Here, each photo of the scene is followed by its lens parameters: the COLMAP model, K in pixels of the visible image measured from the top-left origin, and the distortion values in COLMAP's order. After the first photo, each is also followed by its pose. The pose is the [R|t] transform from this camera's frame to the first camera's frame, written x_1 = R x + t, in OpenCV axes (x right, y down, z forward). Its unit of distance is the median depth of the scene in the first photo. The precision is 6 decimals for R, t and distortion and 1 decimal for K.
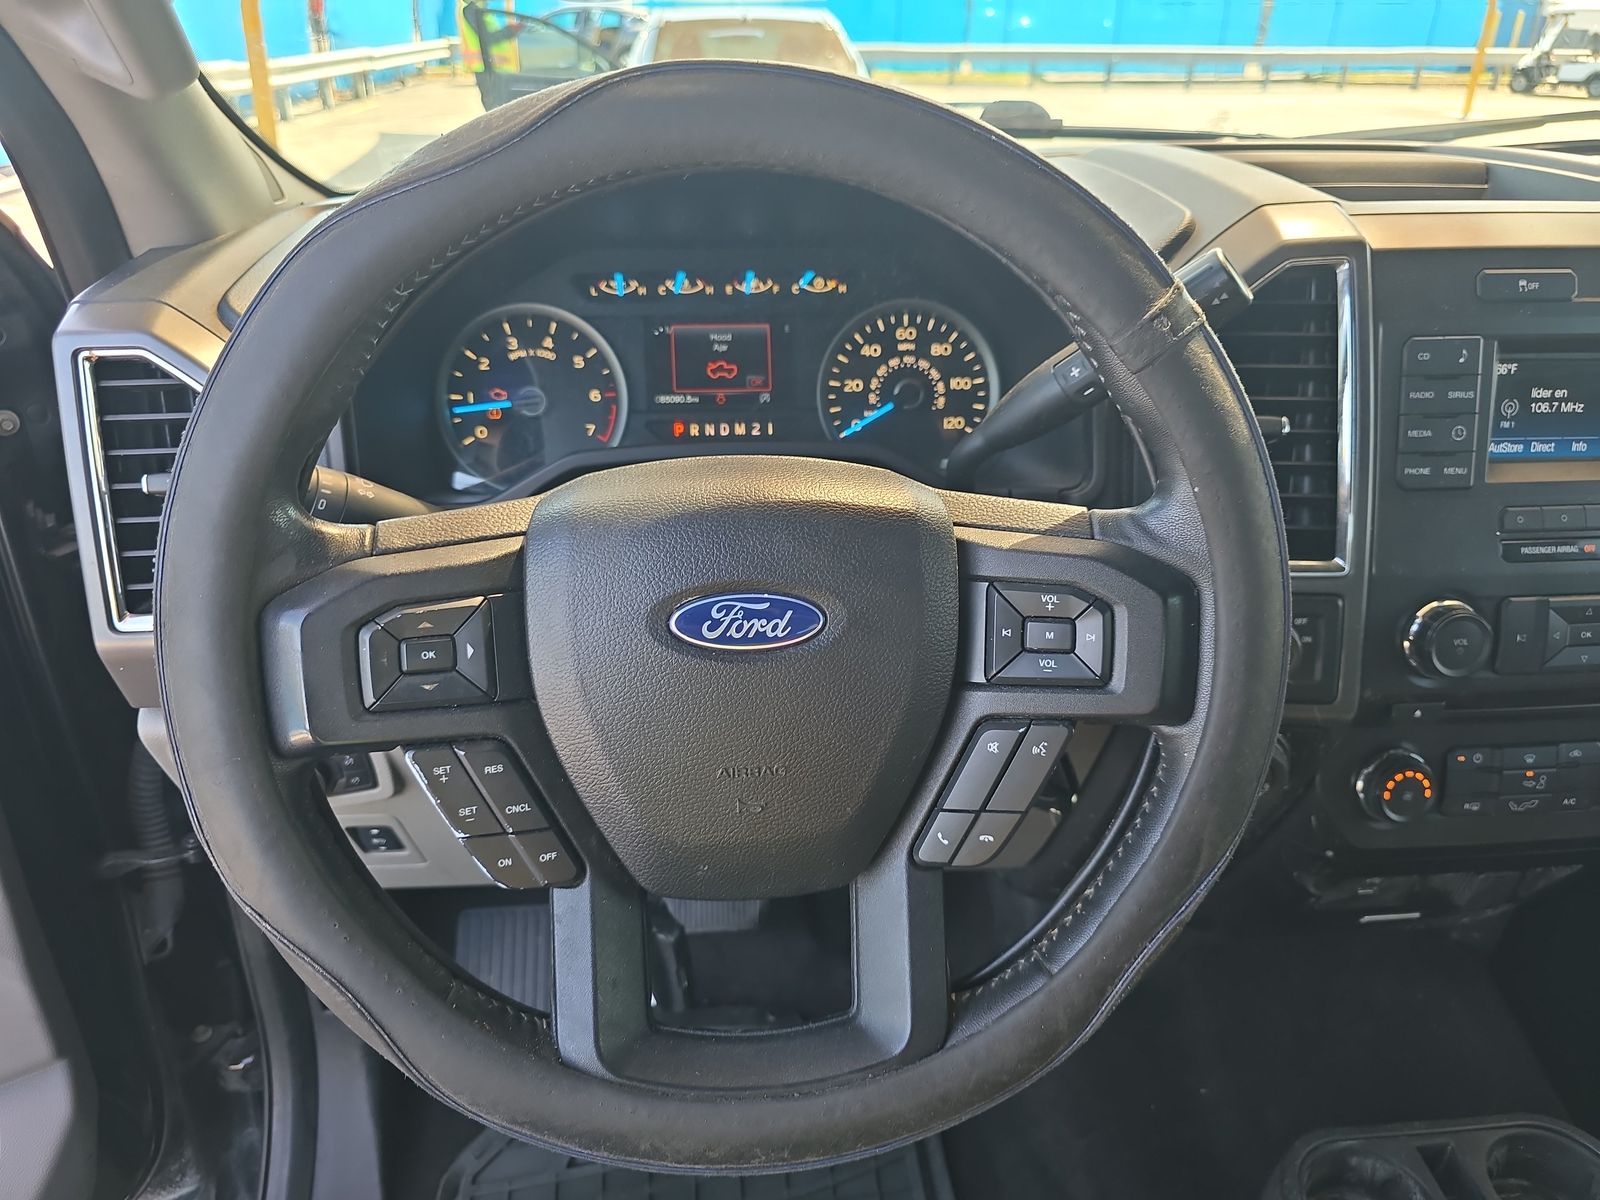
lens RADIAL K [[1081.4, 0, 800.0], [0, 1081.4, 600.0], [0, 0, 1]] dist [0.002329, 0.000080]
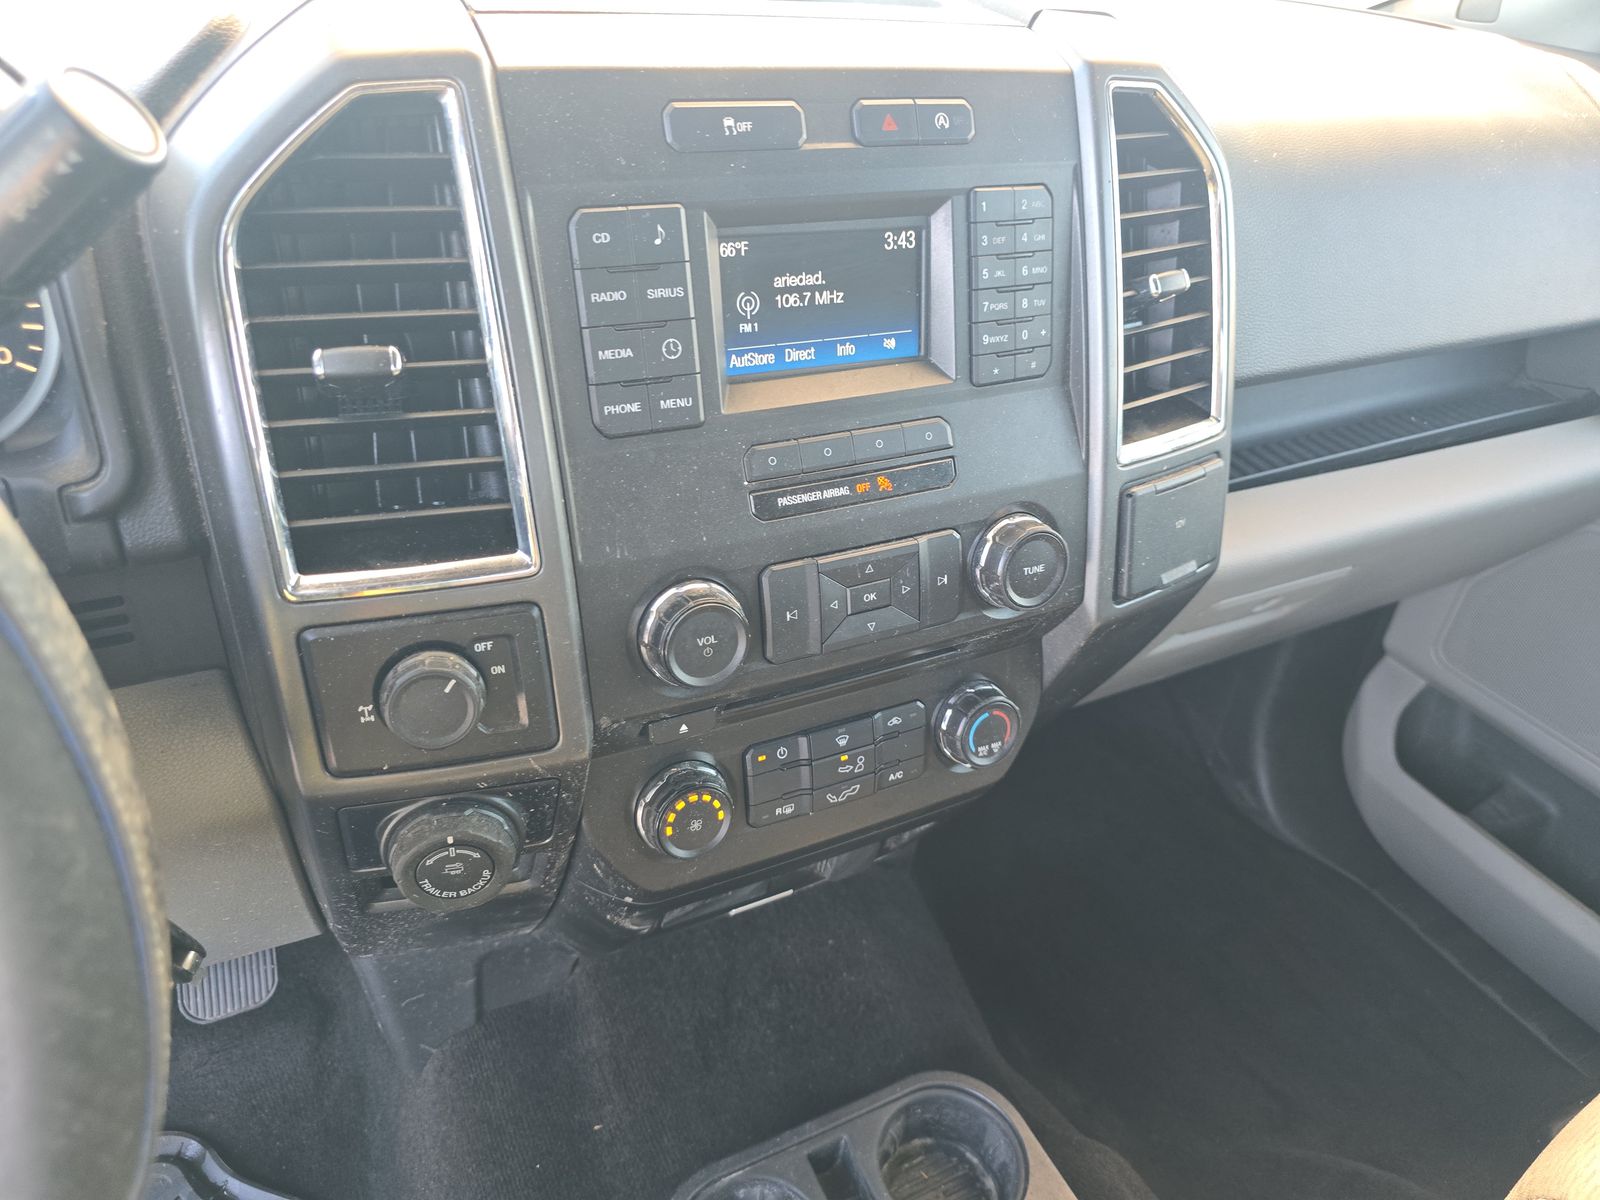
lens RADIAL K [[1088.9, 0, 792.6], [0, 1088.9, 610.9], [0, 0, 1]] dist [0.015781, -0.027564]
pose [[0.928378, -0.153885, 0.338279, 0.407993], [0.100657, 0.980339, 0.169716, -0.097744], [-0.357745, -0.123510, 0.925615, 0.292127]]
